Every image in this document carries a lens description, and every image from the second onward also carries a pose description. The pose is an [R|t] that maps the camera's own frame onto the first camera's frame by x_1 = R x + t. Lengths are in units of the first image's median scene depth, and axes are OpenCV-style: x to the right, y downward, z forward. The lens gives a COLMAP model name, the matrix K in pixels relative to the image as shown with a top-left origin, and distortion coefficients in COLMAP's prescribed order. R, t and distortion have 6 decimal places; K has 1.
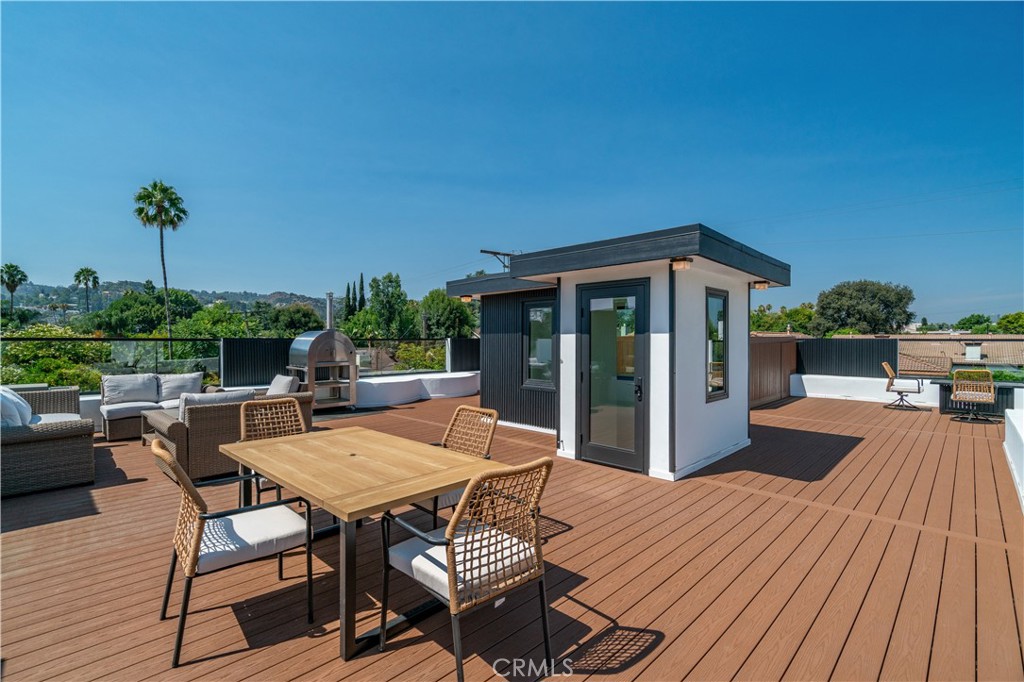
lens RADIAL K [[471.9, 0, 513.0], [0, 471.9, 339.9], [0, 0, 1]] dist [-0.003884, -0.000708]
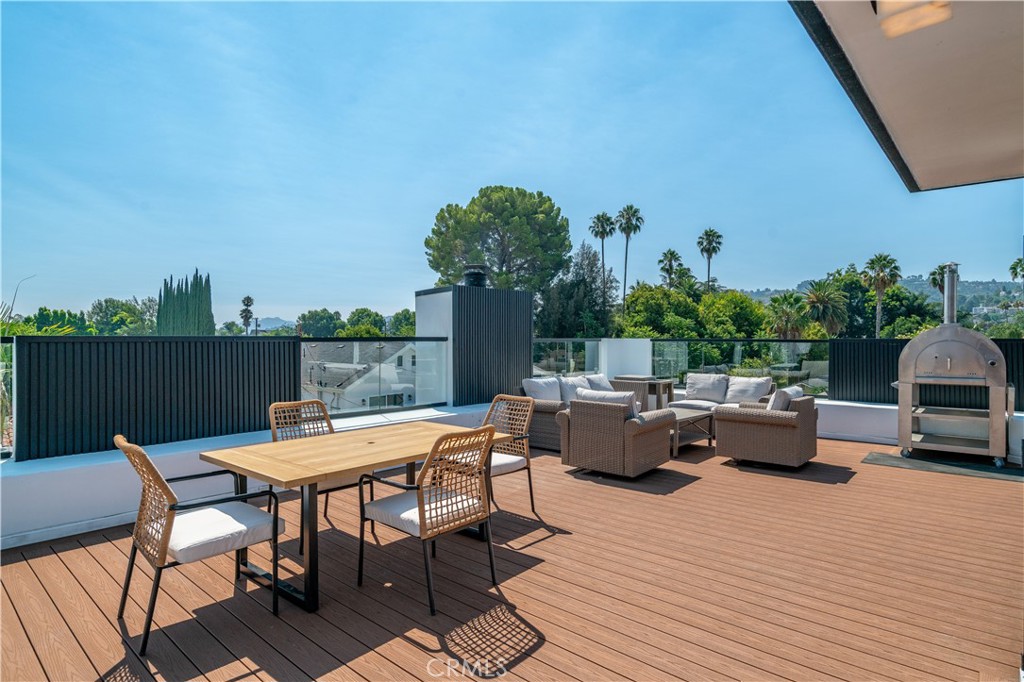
lens RADIAL K [[559.1, 0, 506.4], [0, 559.1, 341.3], [0, 0, 1]] dist [0.001957, 0.000230]
pose [[0.043816, 0.001468, -0.999039, 0.383648], [-0.006204, 0.999980, 0.001198, 0.004449], [0.999020, 0.006146, 0.043824, 0.505596]]
